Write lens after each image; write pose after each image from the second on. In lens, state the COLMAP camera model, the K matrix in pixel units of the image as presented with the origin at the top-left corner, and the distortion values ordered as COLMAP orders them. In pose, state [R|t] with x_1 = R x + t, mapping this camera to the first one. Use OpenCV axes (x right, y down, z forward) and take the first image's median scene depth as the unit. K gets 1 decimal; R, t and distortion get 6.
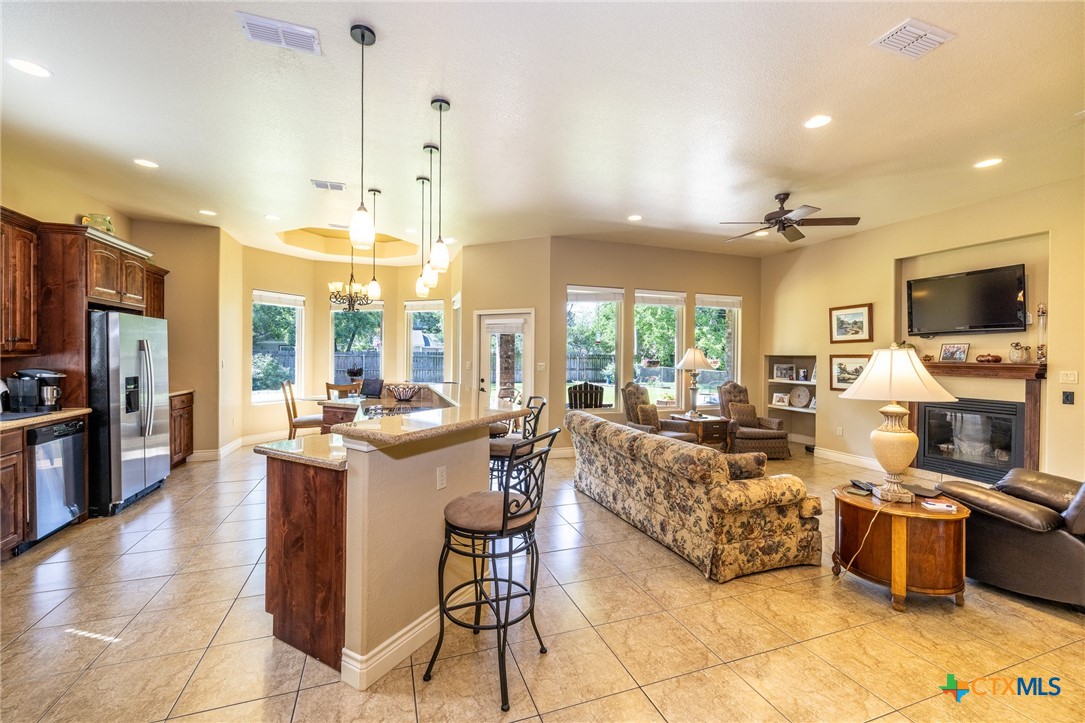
lens RADIAL K [[452.0, 0, 542.5], [0, 452.0, 361.5], [0, 0, 1]] dist [-0.001935, -0.000299]
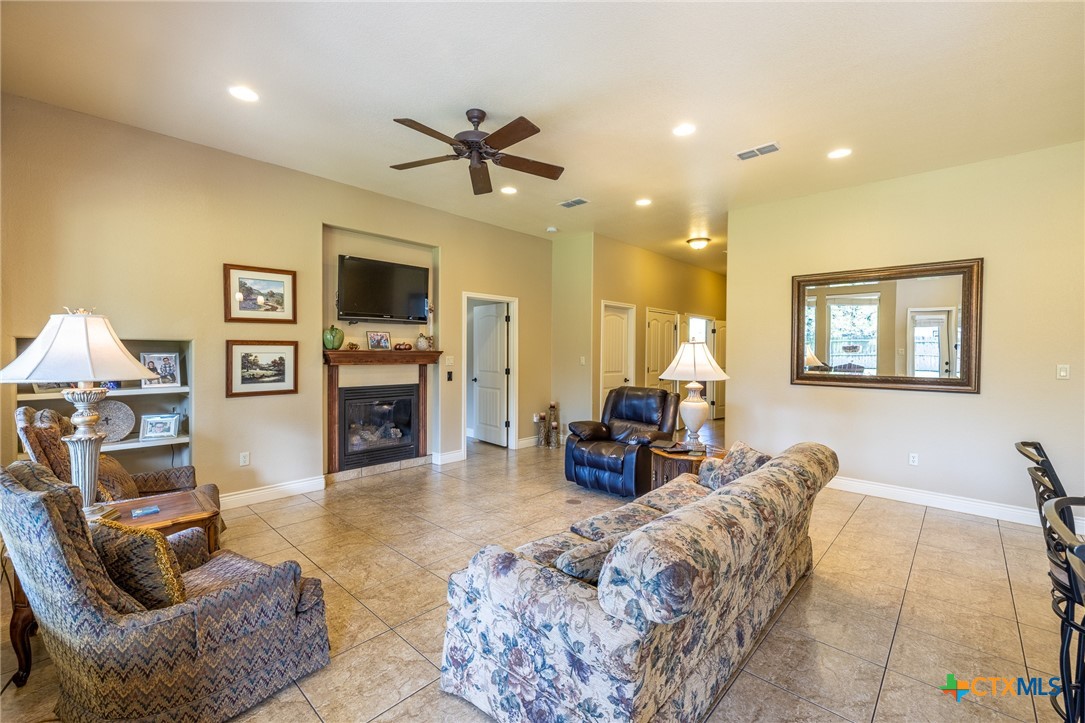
lens RADIAL K [[452.0, 0, 542.5], [0, 452.0, 361.5], [0, 0, 1]] dist [-0.001935, -0.000299]
pose [[-0.452588, -0.036480, 0.890973, -0.117350], [-0.003276, 0.999224, 0.039247, -0.012259], [-0.891714, 0.014844, -0.452357, 0.973773]]
